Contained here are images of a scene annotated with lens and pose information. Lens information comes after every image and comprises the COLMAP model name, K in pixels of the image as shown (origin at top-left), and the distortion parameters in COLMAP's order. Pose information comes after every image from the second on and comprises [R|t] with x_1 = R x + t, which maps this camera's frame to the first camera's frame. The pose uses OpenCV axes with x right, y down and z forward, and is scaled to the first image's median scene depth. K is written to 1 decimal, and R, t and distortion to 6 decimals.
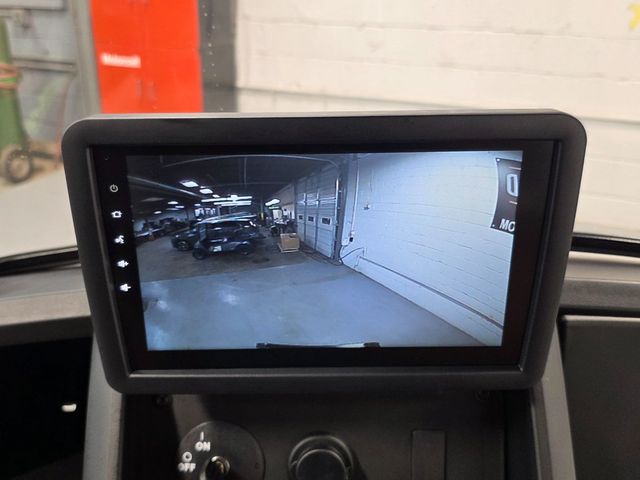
lens RADIAL K [[658.6, 0, 323.8], [0, 658.6, 242.5], [0, 0, 1]] dist [-0.009869, -0.006487]
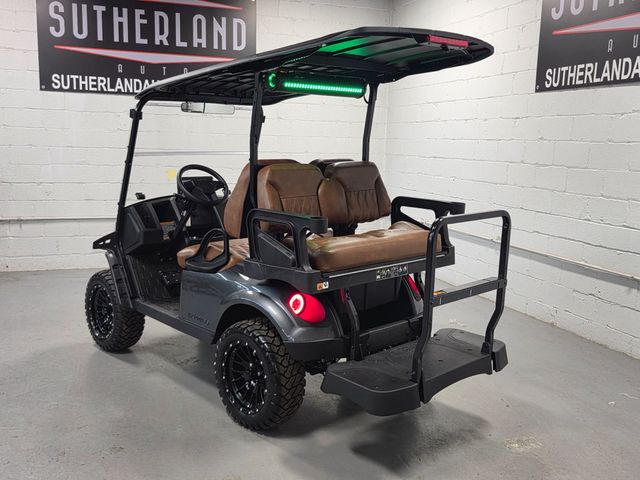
lens RADIAL K [[654.8, 0, 320.0], [0, 654.8, 240.0], [0, 0, 1]] dist [0.112164, -0.184602]
pose [[0.735227, -0.091897, 0.671562, -5.648303], [0.255207, 0.955389, -0.148666, 2.827223], [-0.627941, 0.280691, 0.725880, -7.634115]]
